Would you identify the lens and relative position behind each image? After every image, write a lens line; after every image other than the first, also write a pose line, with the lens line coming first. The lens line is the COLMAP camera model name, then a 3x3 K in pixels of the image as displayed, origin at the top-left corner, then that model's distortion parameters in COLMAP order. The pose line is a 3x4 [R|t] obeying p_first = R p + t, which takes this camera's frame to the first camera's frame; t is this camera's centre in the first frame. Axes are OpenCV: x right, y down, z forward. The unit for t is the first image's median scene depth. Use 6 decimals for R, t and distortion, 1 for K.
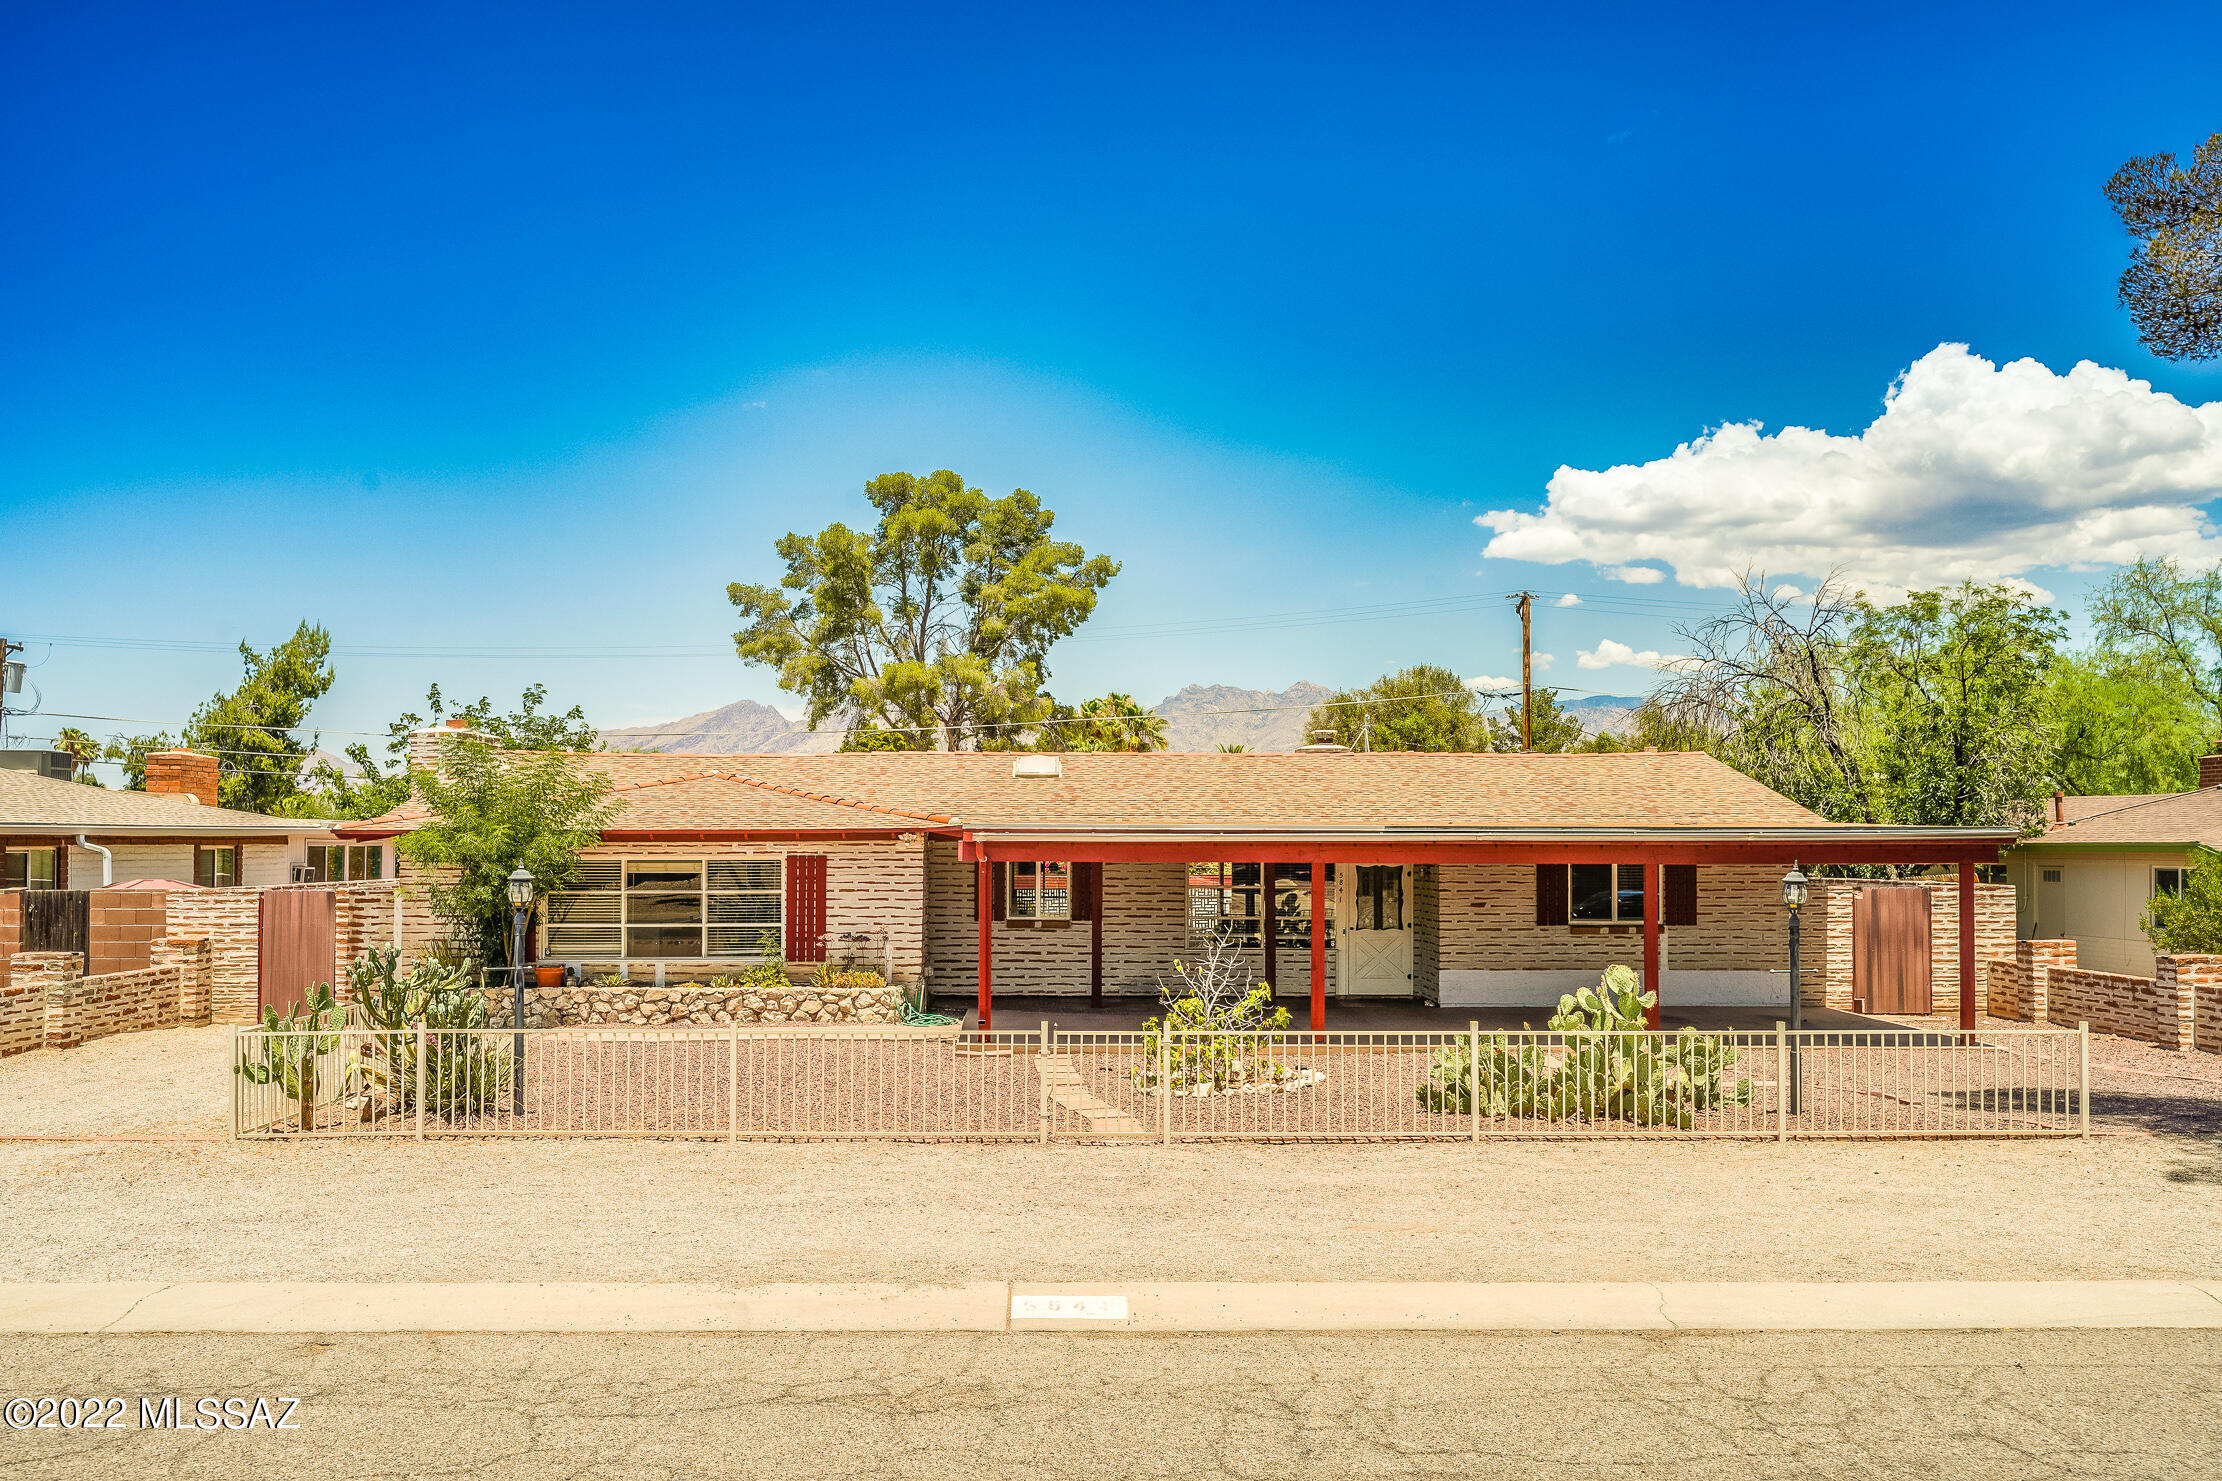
lens RADIAL K [[1647.1, 0, 1115.9], [0, 1647.1, 801.7], [0, 0, 1]] dist [-0.001067, 0.000373]
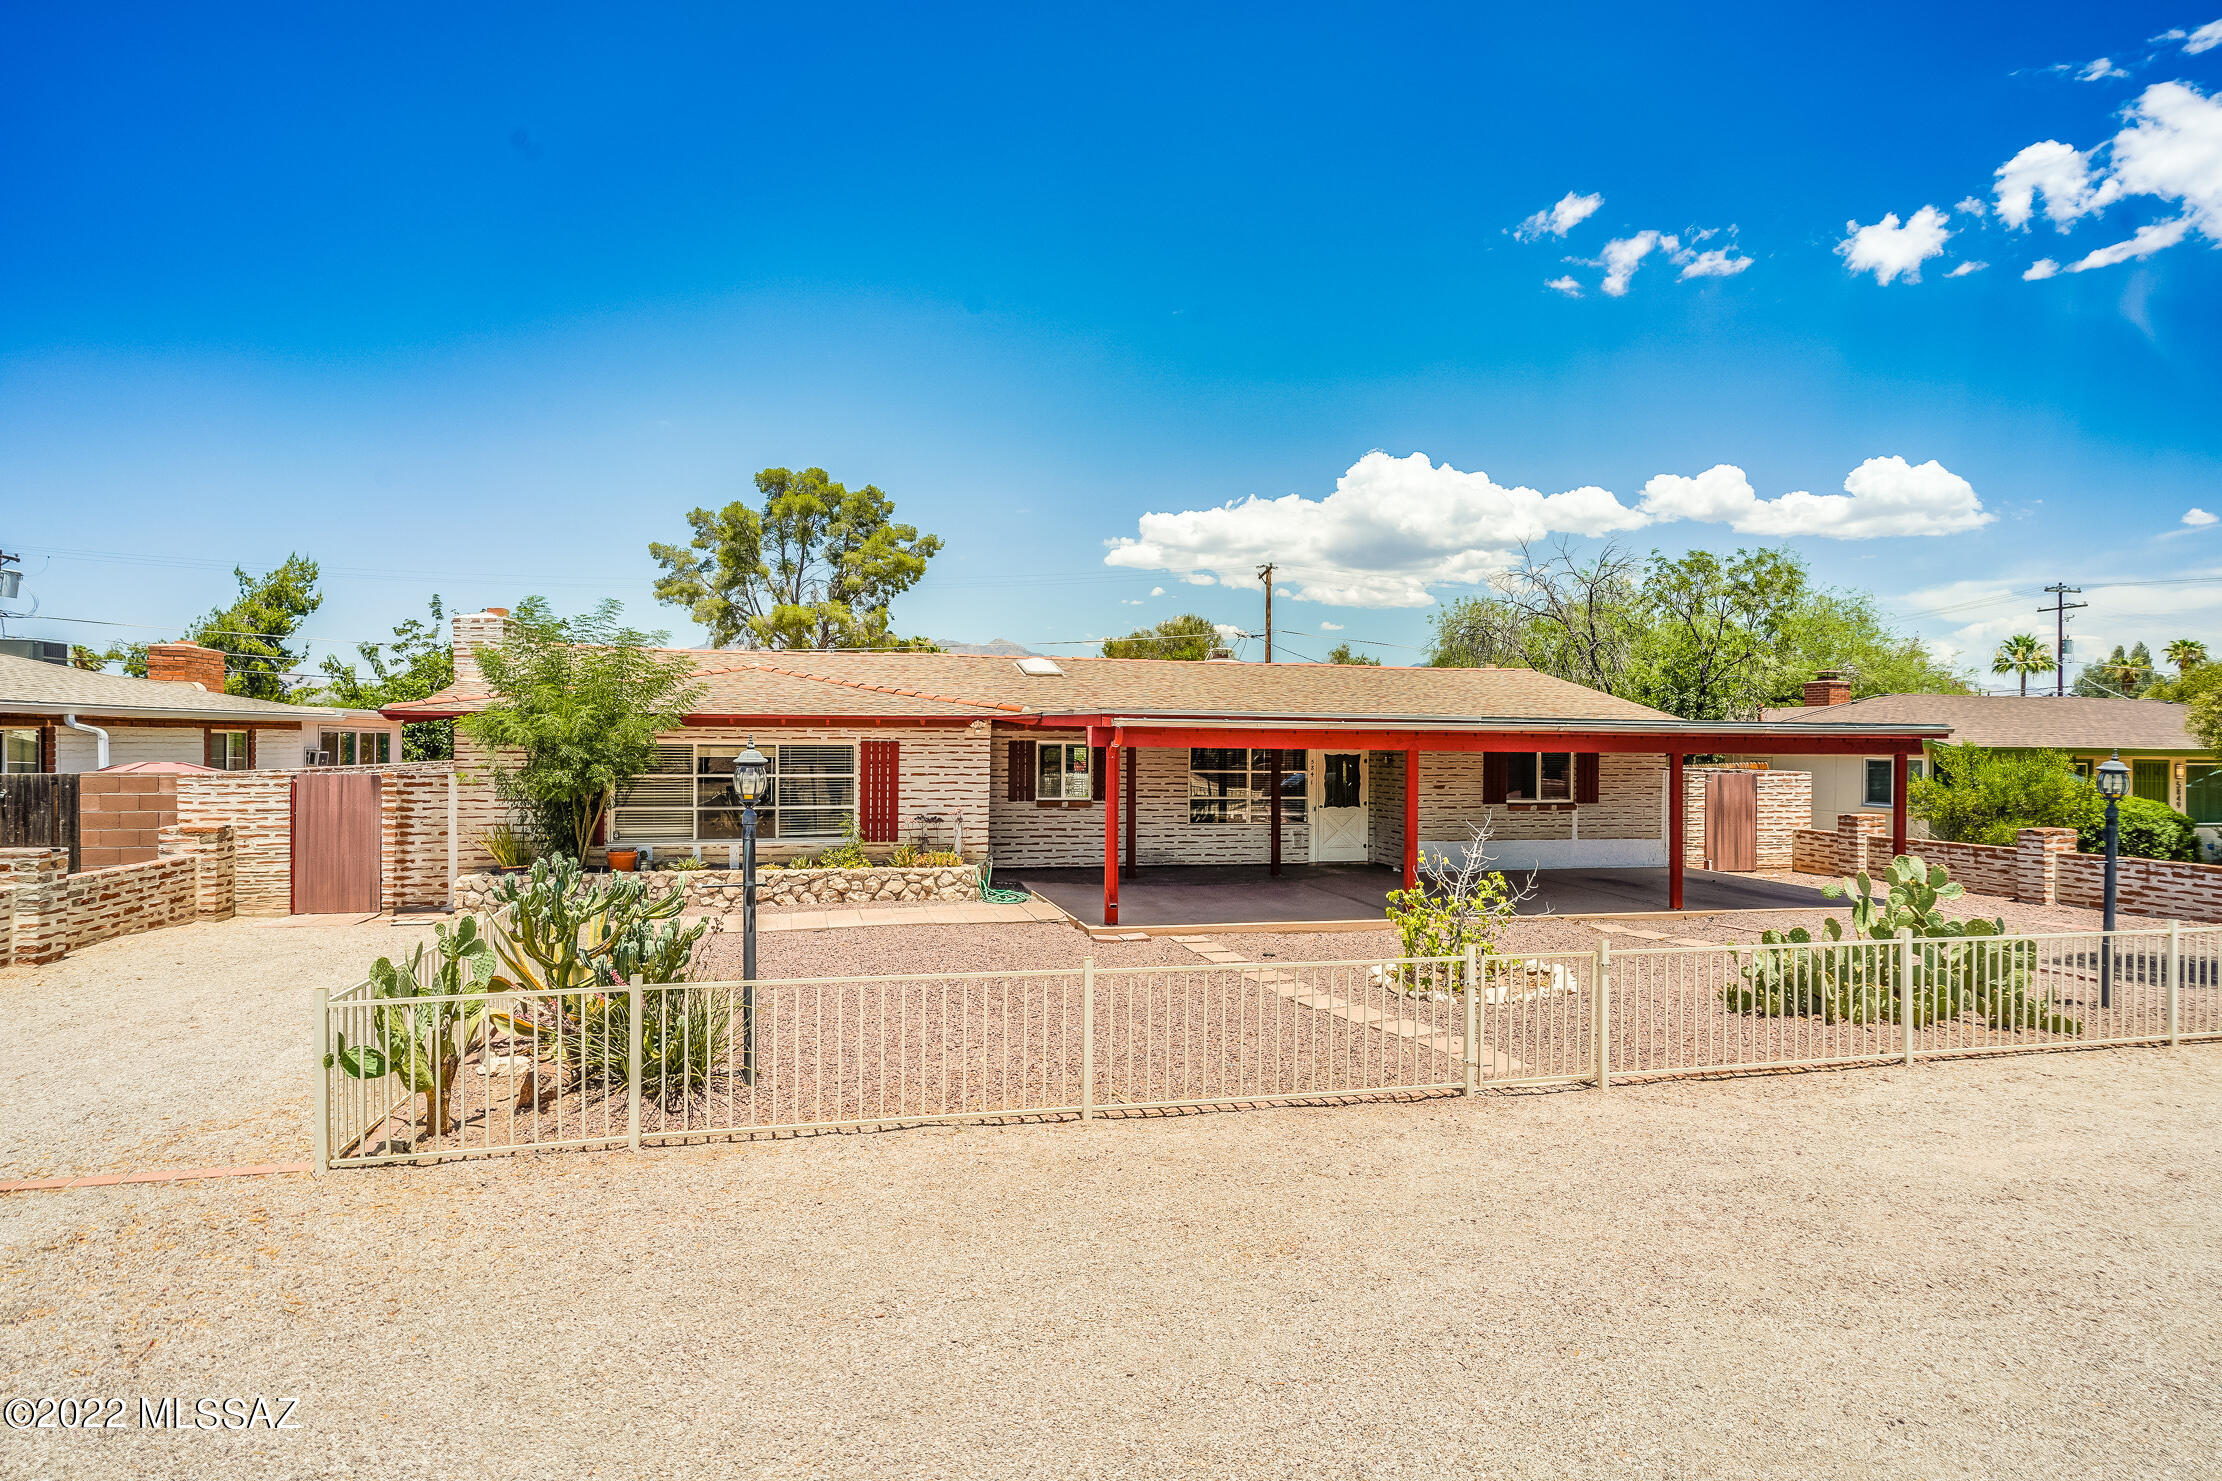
lens RADIAL K [[1070.5, 0, 1107.0], [0, 1070.5, 746.8], [0, 0, 1]] dist [0.001717, 0.001053]
pose [[0.980413, 0.006259, 0.196851, -0.170947], [-0.012234, 0.999500, 0.029151, 0.013782], [-0.196571, -0.030988, 0.980000, 0.286677]]
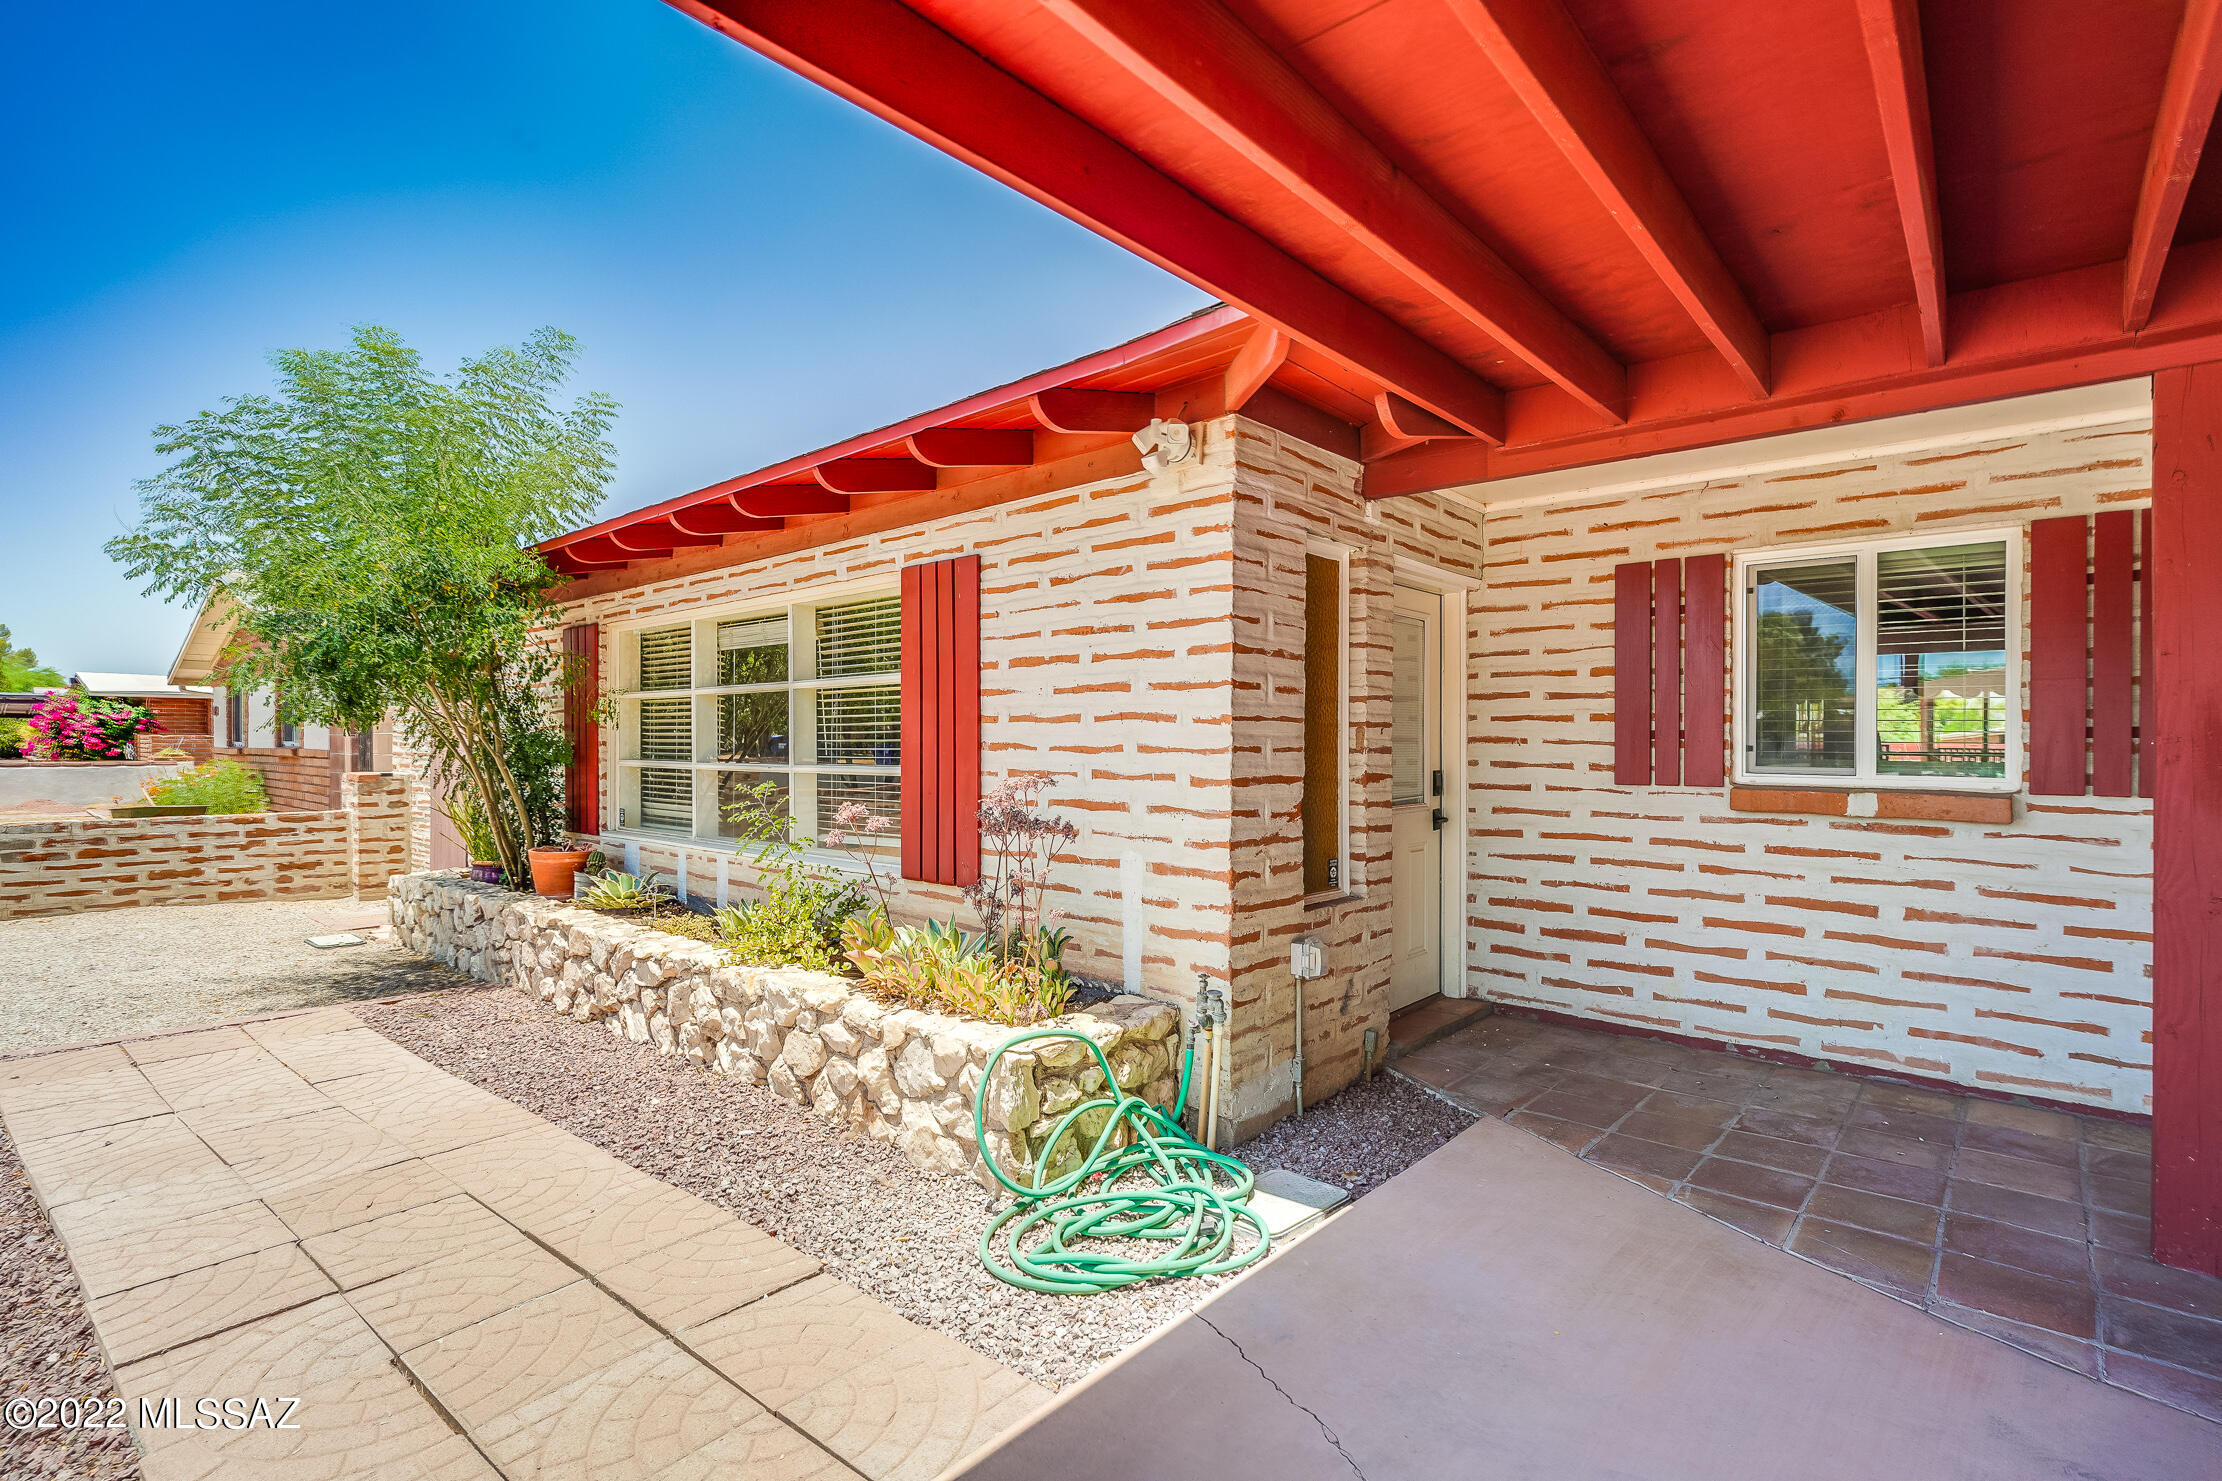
lens RADIAL K [[1070.5, 0, 1107.0], [0, 1070.5, 746.8], [0, 0, 1]] dist [0.001717, 0.001053]
pose [[0.722315, 0.004434, -0.691550, -0.016298], [0.016054, 0.999602, 0.023177, 0.061776], [0.691378, -0.027843, 0.721957, 0.824213]]
